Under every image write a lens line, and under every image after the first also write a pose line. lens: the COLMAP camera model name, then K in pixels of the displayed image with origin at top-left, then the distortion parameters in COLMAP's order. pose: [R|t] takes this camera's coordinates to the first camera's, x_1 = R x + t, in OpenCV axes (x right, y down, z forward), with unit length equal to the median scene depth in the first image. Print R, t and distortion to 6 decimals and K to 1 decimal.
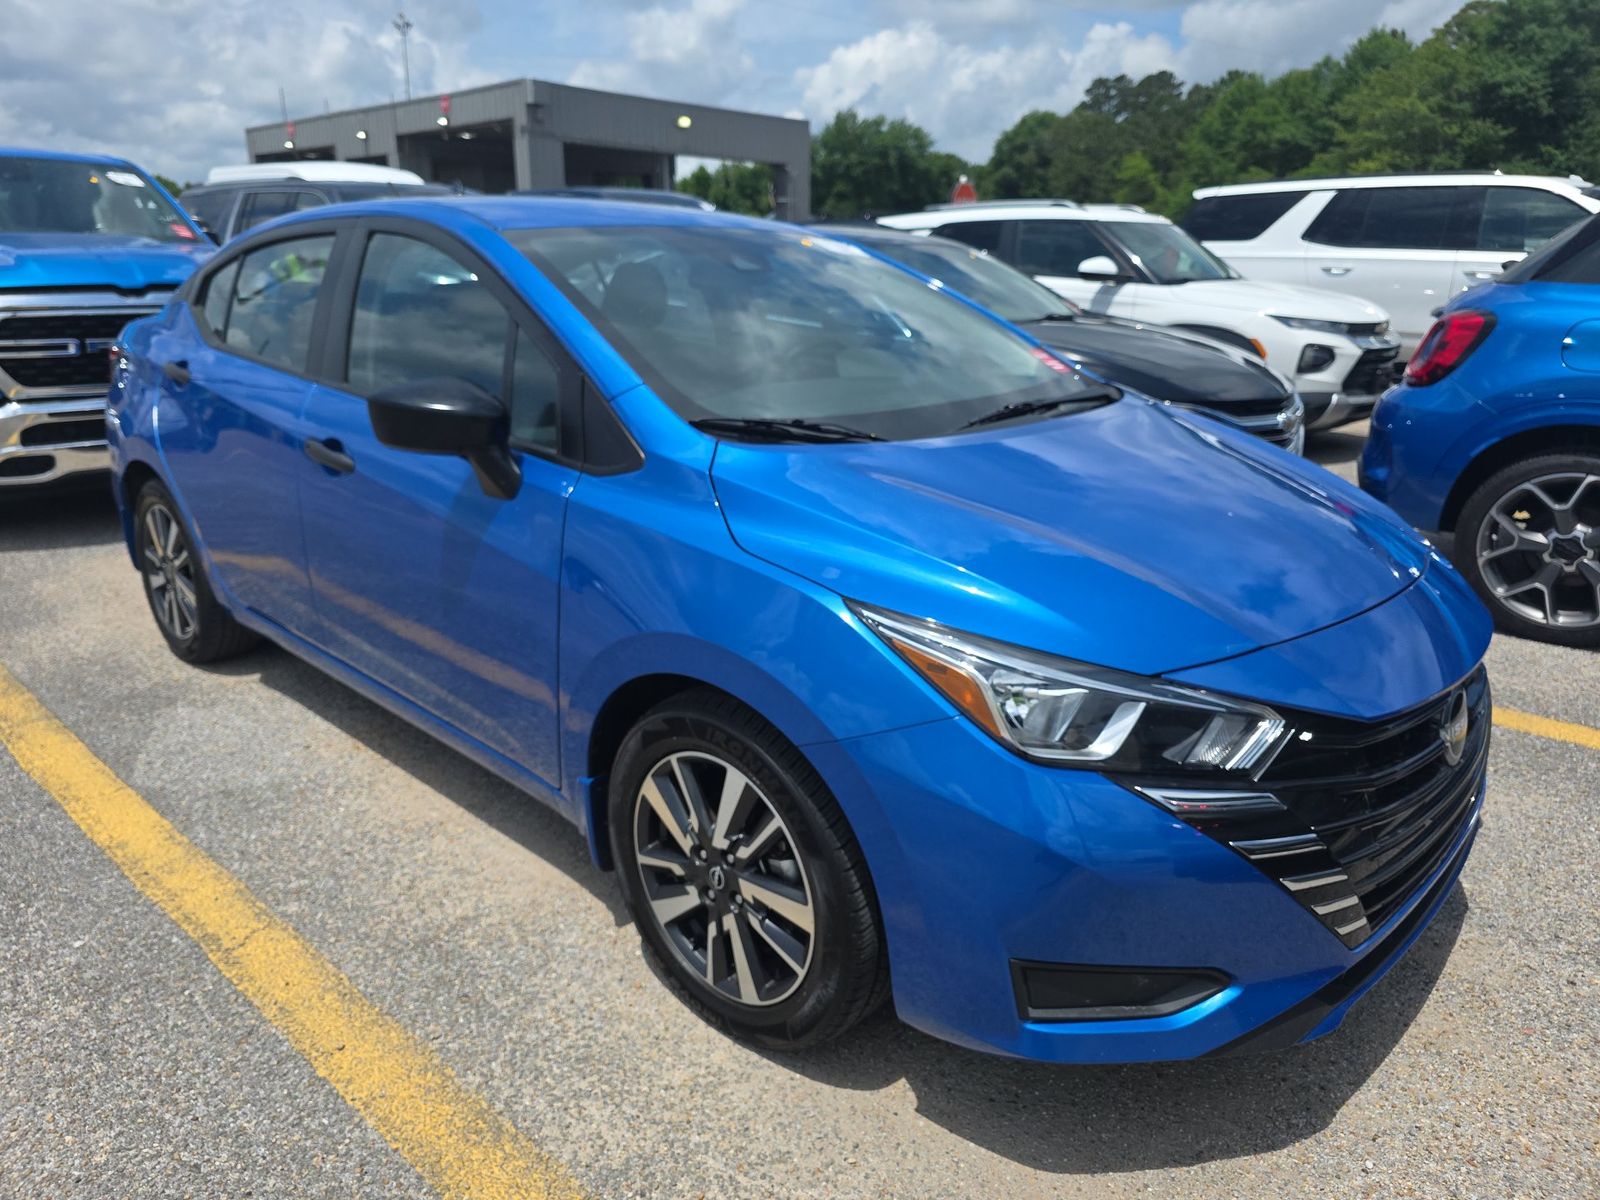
lens RADIAL K [[1101.9, 0, 807.1], [0, 1101.9, 599.6], [0, 0, 1]] dist [0.044200, -0.041633]
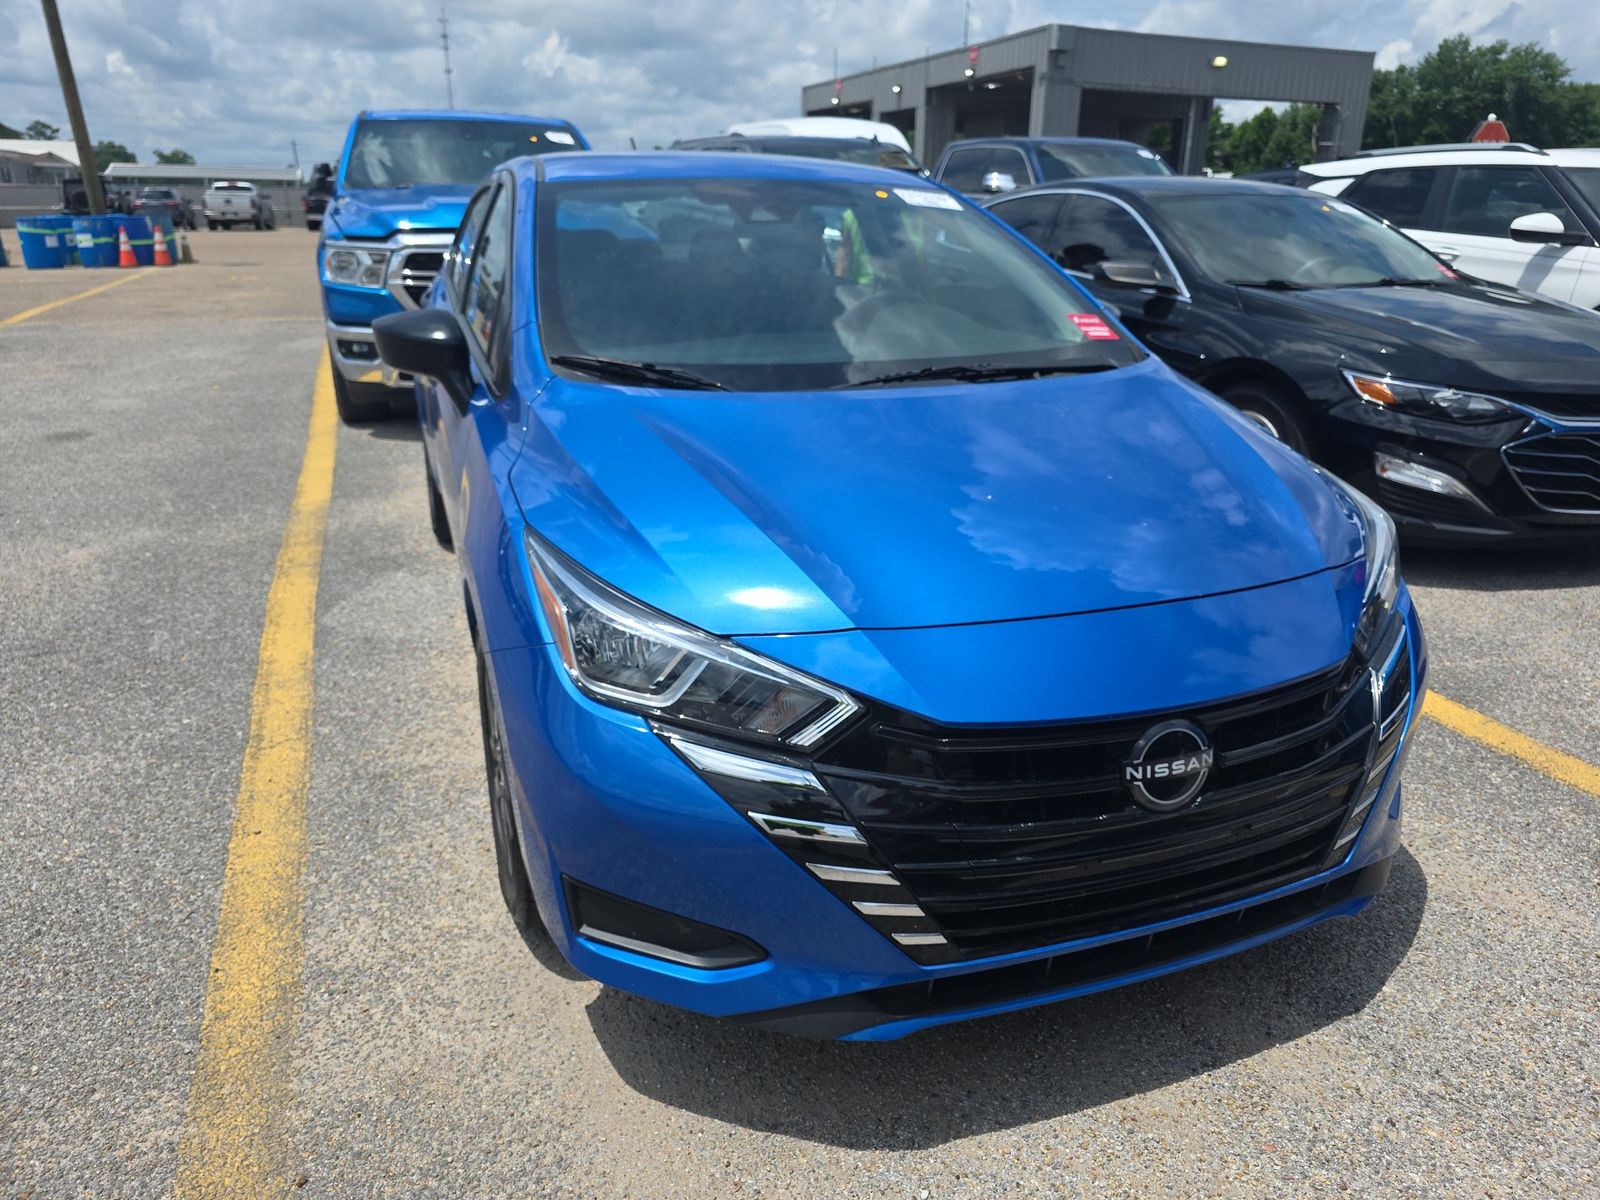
lens RADIAL K [[1101.9, 0, 807.1], [0, 1101.9, 599.6], [0, 0, 1]] dist [0.044200, -0.041633]
pose [[0.903246, 0.152042, -0.401286, 0.490321], [-0.135834, 0.988345, 0.068725, -0.027145], [0.407058, -0.007567, 0.913371, 0.073892]]
